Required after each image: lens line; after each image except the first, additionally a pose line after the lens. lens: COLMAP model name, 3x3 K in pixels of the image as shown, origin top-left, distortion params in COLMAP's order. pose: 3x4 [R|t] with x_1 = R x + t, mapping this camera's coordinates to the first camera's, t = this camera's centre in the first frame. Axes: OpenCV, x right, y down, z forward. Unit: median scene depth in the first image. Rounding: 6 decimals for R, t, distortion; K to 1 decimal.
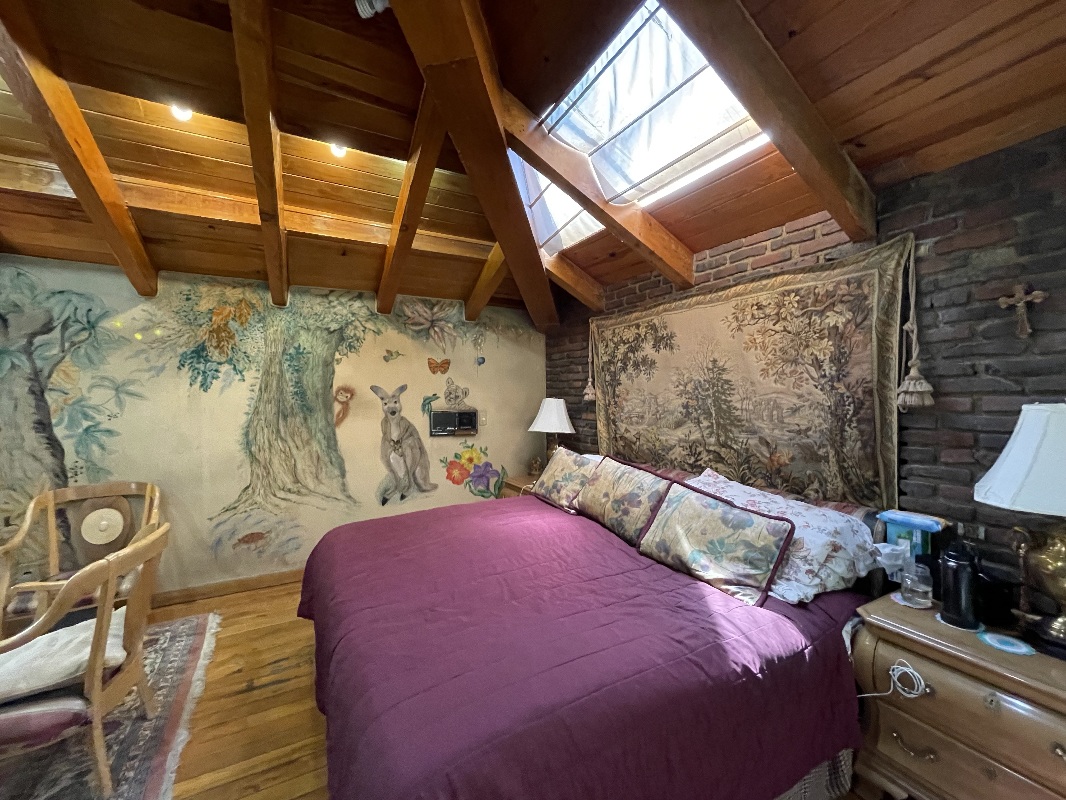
lens RADIAL K [[432.1, 0, 536.2], [0, 432.1, 395.4], [0, 0, 1]] dist [-0.011340, -0.000327]
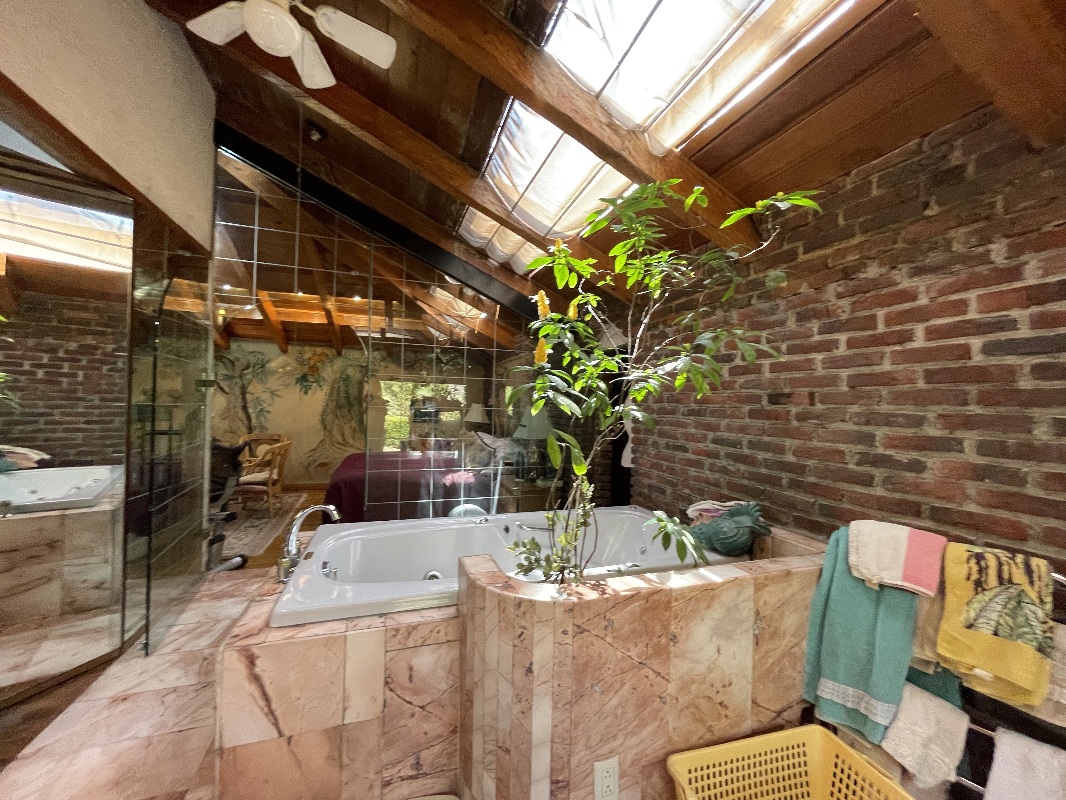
lens RADIAL K [[432.1, 0, 531.3], [0, 432.1, 400.1], [0, 0, 1]] dist [-0.011340, -0.000327]
pose [[0.982602, 0.022221, -0.184388, 0.802010], [-0.025898, 0.999510, -0.017557, 0.026270], [0.183907, 0.022026, 0.982697, -0.994137]]
